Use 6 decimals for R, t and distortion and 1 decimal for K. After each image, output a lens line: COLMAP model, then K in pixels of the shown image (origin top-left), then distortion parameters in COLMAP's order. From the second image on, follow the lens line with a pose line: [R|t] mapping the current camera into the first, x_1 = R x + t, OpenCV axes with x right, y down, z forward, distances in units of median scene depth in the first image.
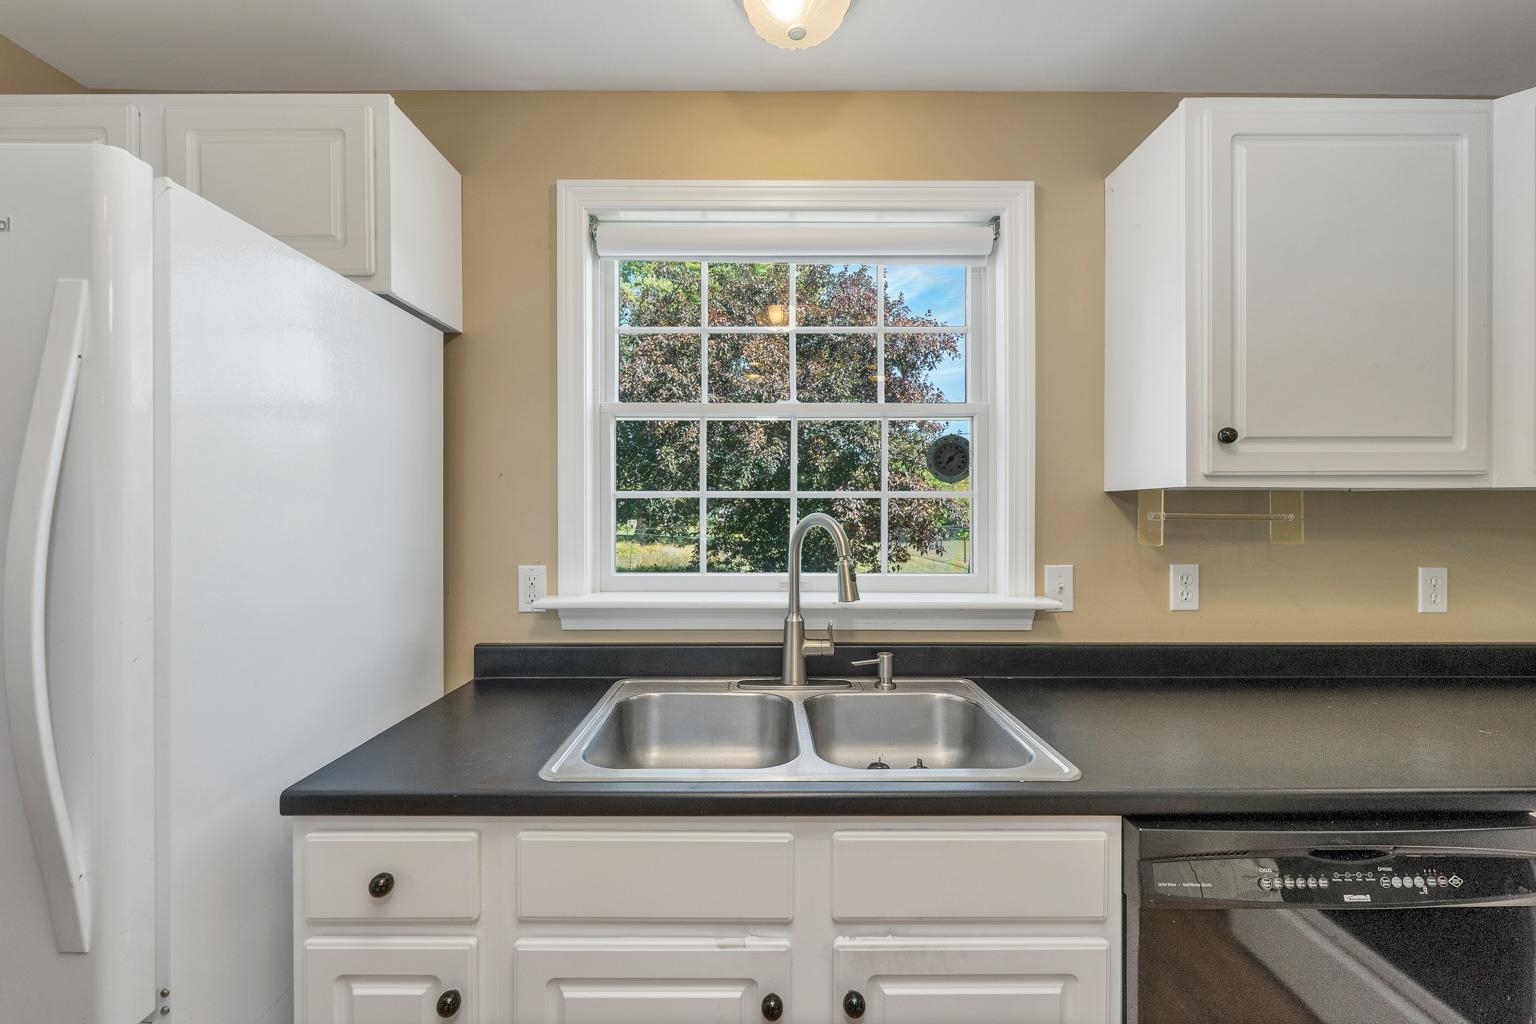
lens RADIAL K [[631.1, 0, 760.4], [0, 631.1, 511.8], [0, 0, 1]] dist [-0.003093, -0.000734]
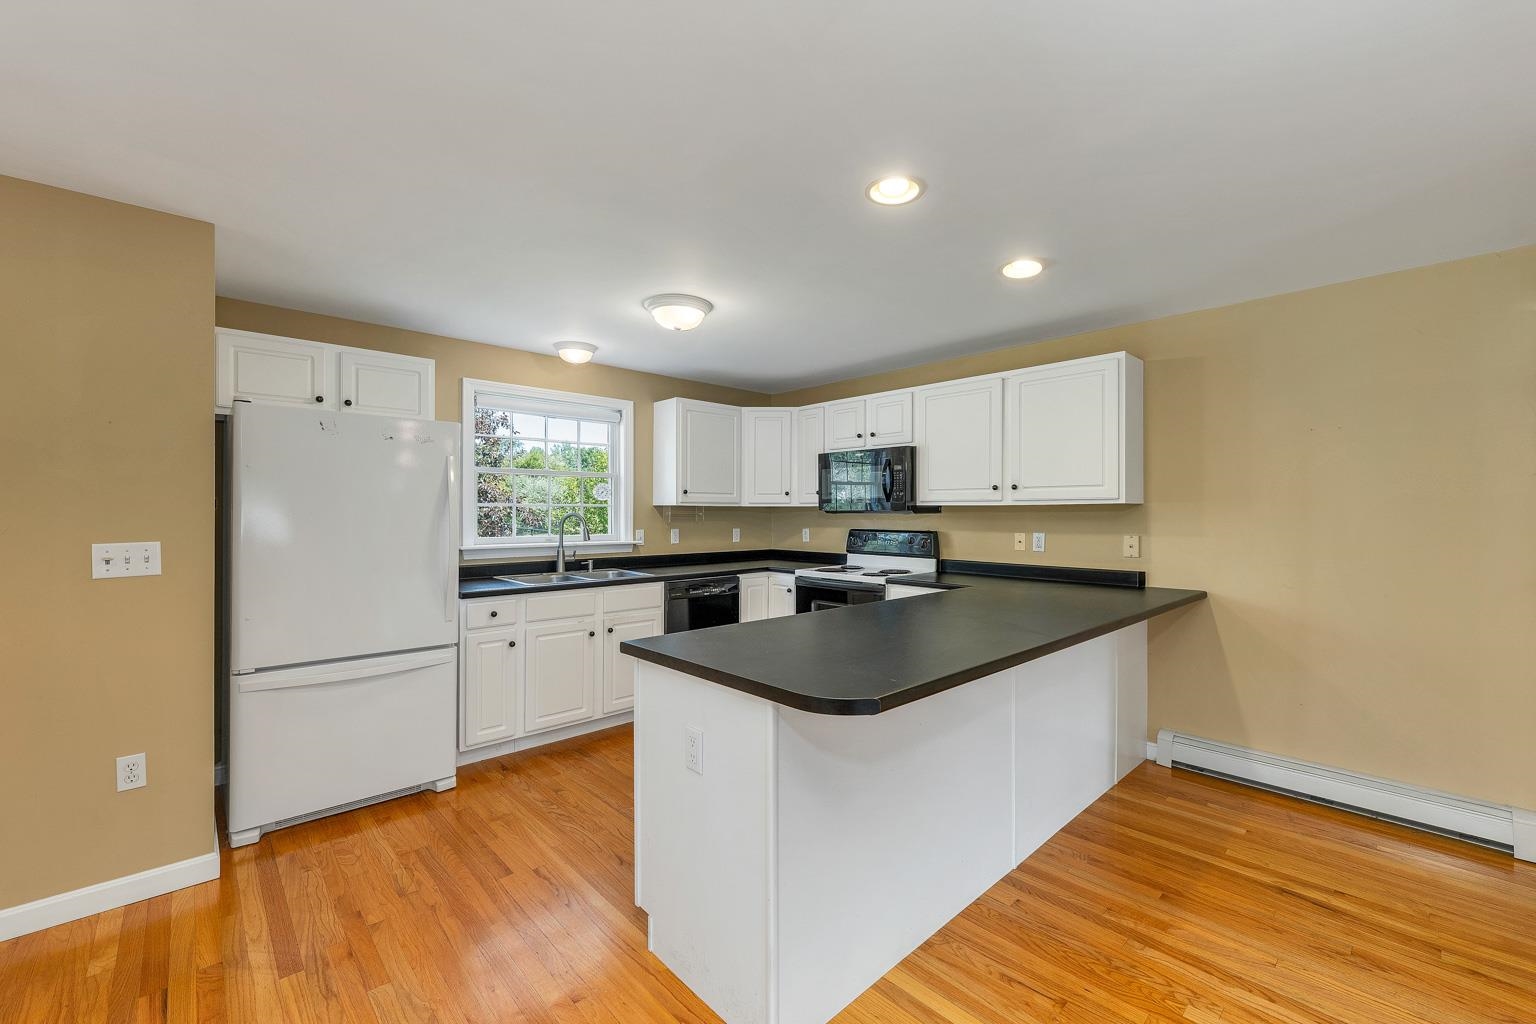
lens RADIAL K [[631.1, 0, 769.3], [0, 631.1, 506.5], [0, 0, 1]] dist [-0.003093, -0.000734]
pose [[0.730441, 0.006979, 0.682940, -1.206522], [-0.000098, 0.999949, -0.010114, 0.002672], [-0.682976, 0.007321, 0.730404, -1.725118]]
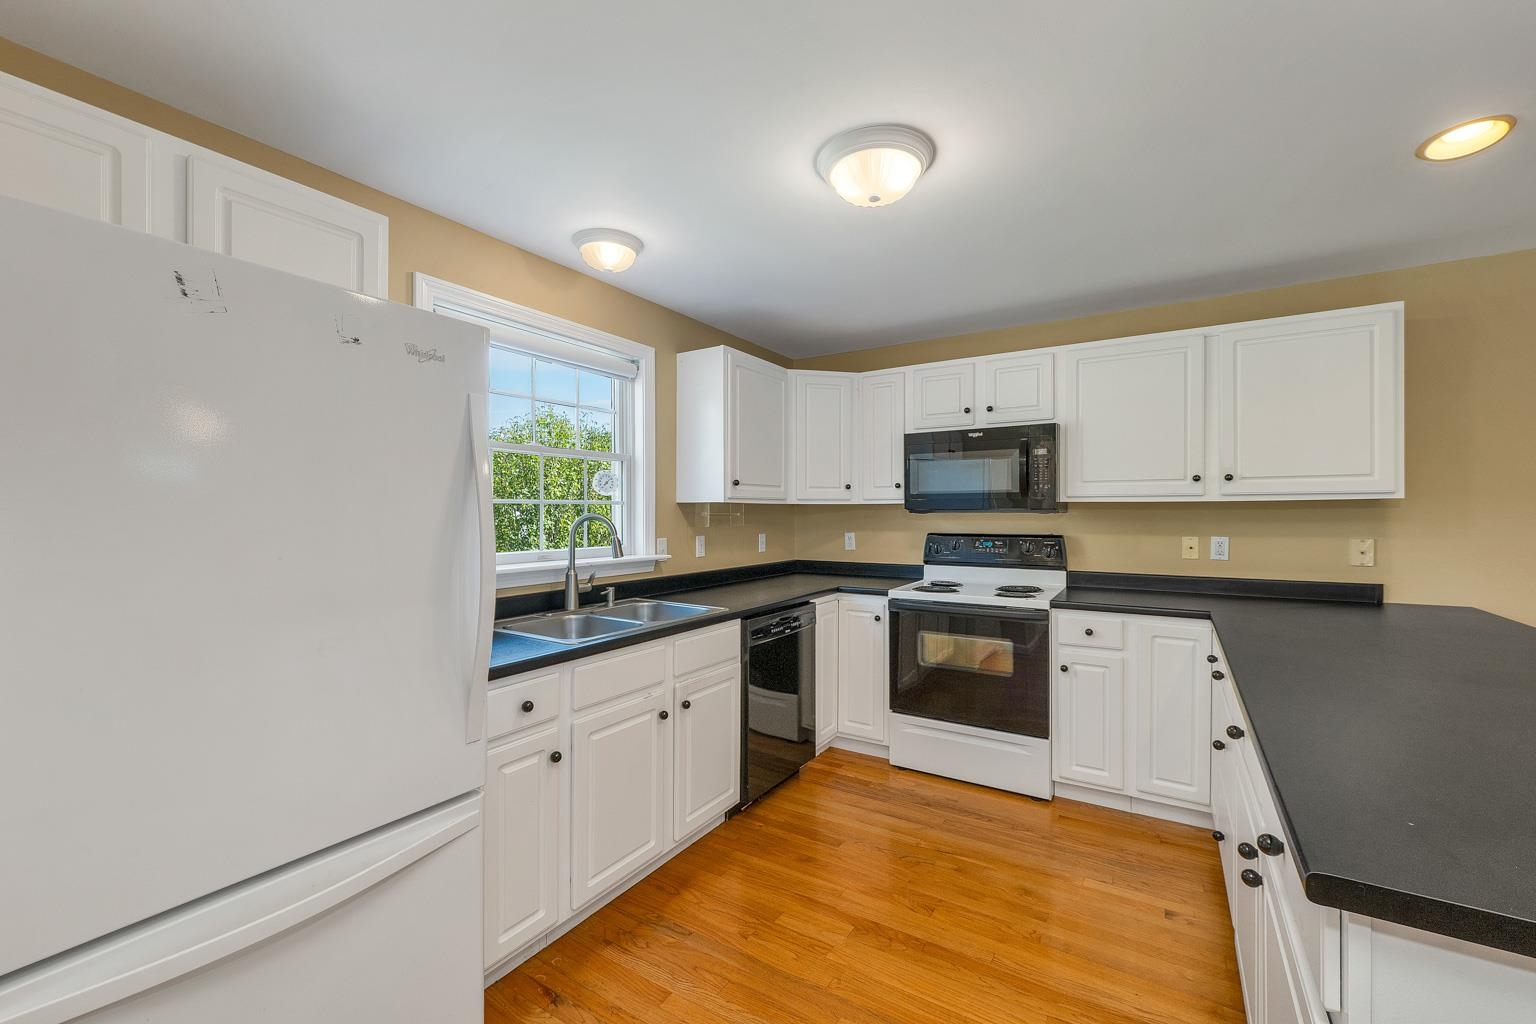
lens RADIAL K [[631.1, 0, 769.3], [0, 631.1, 509.6], [0, 0, 1]] dist [-0.003093, -0.000734]
pose [[0.535405, 0.001016, 0.844595, -1.143349], [0.003549, 0.999988, -0.003453, -0.001194], [-0.844588, 0.004847, 0.535395, -0.415138]]
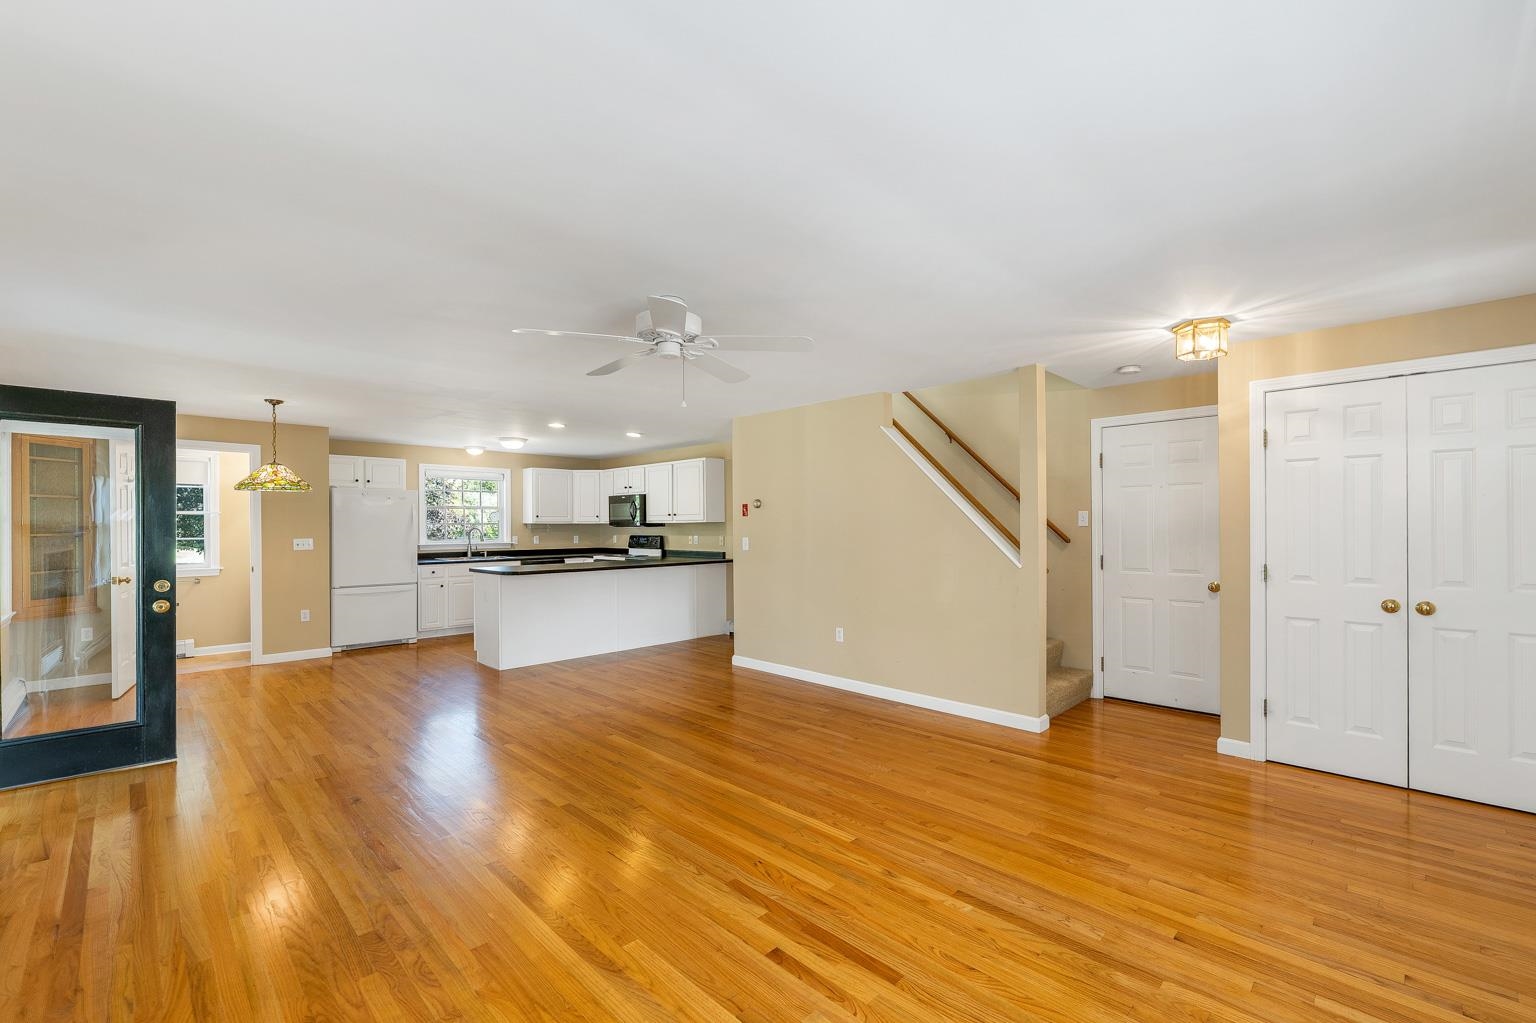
lens RADIAL K [[631.1, 0, 769.2], [0, 631.1, 520.7], [0, 0, 1]] dist [-0.003093, -0.000734]
pose [[0.693106, 0.001755, 0.720833, -2.194770], [0.006216, 0.999945, -0.008412, 0.004760], [-0.720808, 0.010311, 0.693058, -4.949201]]
